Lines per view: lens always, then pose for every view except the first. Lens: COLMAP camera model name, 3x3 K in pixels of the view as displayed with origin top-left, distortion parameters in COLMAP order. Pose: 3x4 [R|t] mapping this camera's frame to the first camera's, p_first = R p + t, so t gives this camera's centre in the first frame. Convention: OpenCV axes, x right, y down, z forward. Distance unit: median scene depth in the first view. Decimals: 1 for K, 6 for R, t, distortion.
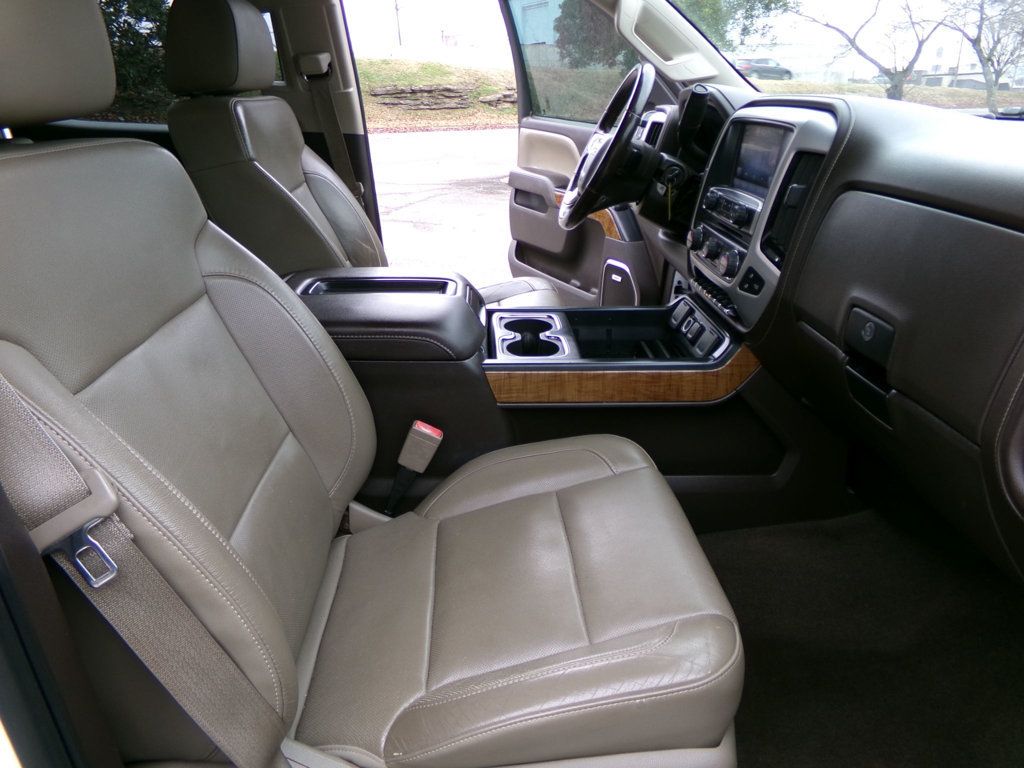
lens RADIAL K [[704.1, 0, 512.0], [0, 704.1, 384.0], [0, 0, 1]] dist [-0.002659, 0.001451]
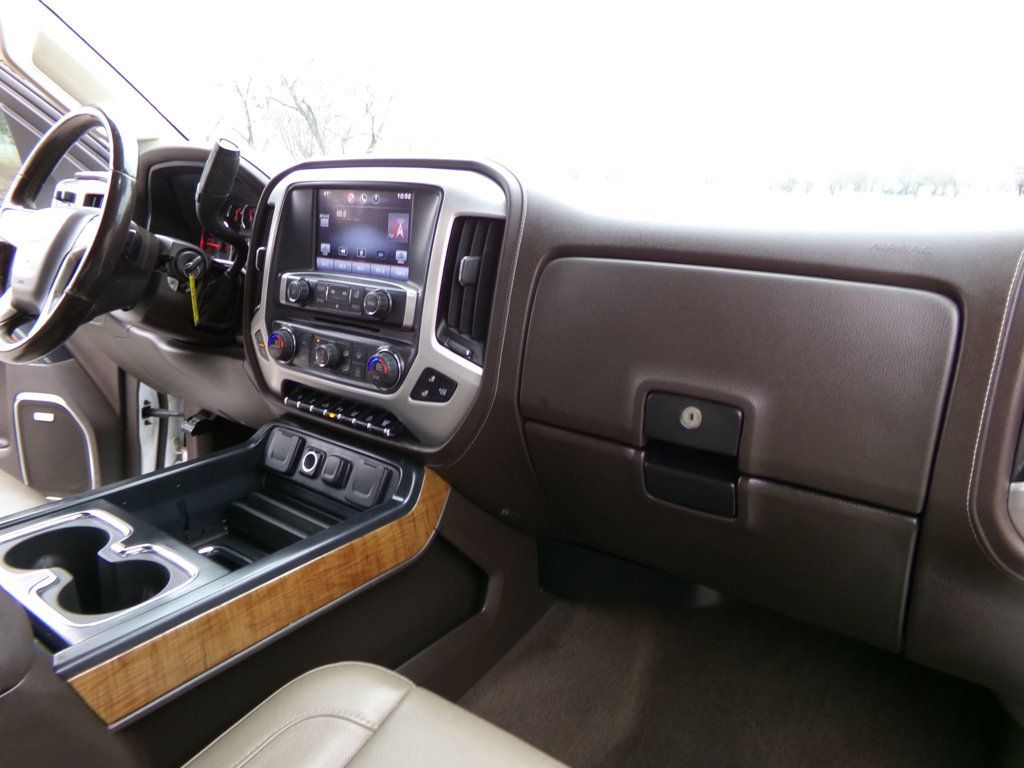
lens RADIAL K [[704.1, 0, 512.0], [0, 704.1, 384.0], [0, 0, 1]] dist [-0.002659, 0.001451]
pose [[0.615425, -0.204763, 0.761134, -0.169787], [0.286624, 0.957693, 0.025888, -0.132098], [-0.734234, 0.202227, 0.648078, 0.410797]]
